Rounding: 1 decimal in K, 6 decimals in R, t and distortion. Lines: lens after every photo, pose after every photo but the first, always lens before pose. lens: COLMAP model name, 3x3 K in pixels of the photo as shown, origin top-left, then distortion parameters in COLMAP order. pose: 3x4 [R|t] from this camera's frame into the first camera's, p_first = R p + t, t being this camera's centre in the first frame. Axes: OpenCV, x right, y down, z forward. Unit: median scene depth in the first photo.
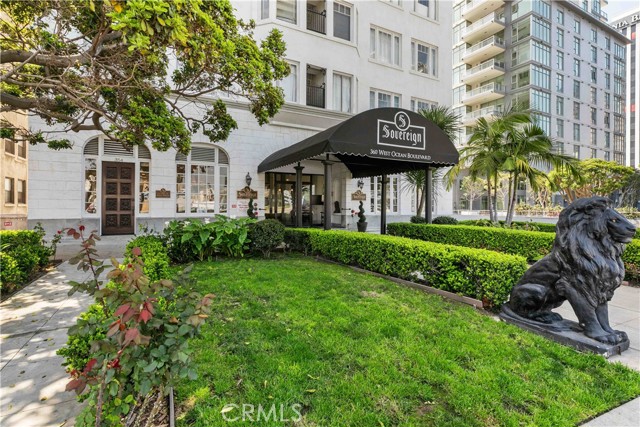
lens RADIAL K [[305.0, 0, 316.7], [0, 305.0, 206.3], [0, 0, 1]] dist [0.001579, 0.000156]
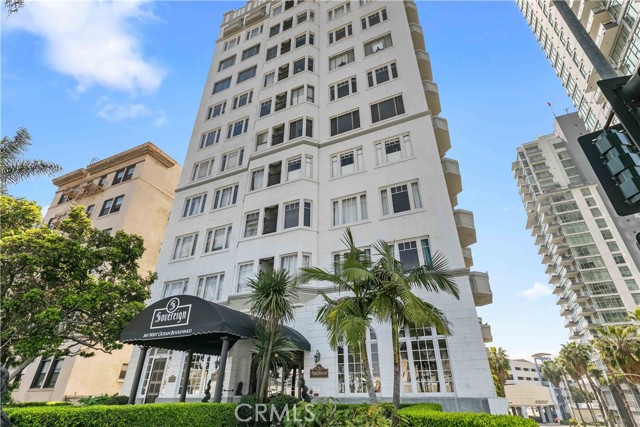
lens RADIAL K [[321.9, 0, 320.0], [0, 321.9, 213.5], [0, 0, 1]] dist [0.001768, 0.000103]
pose [[0.618383, -0.395834, -0.678909, 1.673542], [0.005929, 0.866213, -0.499640, 0.059981], [0.785855, 0.304943, 0.537998, 0.632919]]
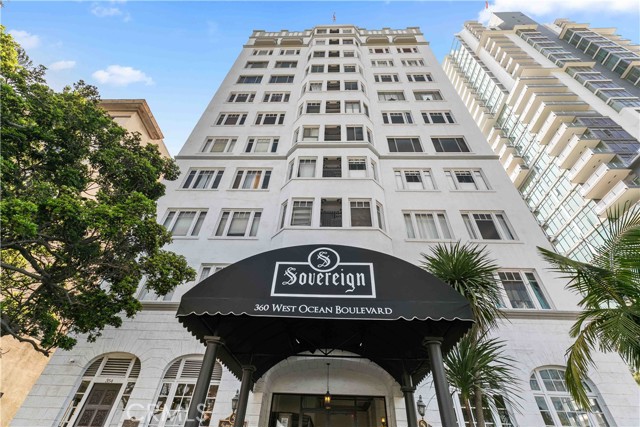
lens RADIAL K [[290.1, 0, 320.0], [0, 290.1, 213.5], [0, 0, 1]] dist [0.002643, 0.000361]
pose [[0.875440, -0.304159, -0.375623, 0.523185], [-0.031113, 0.740085, -0.671794, 0.062275], [0.482325, 0.599802, 0.638436, 0.532402]]
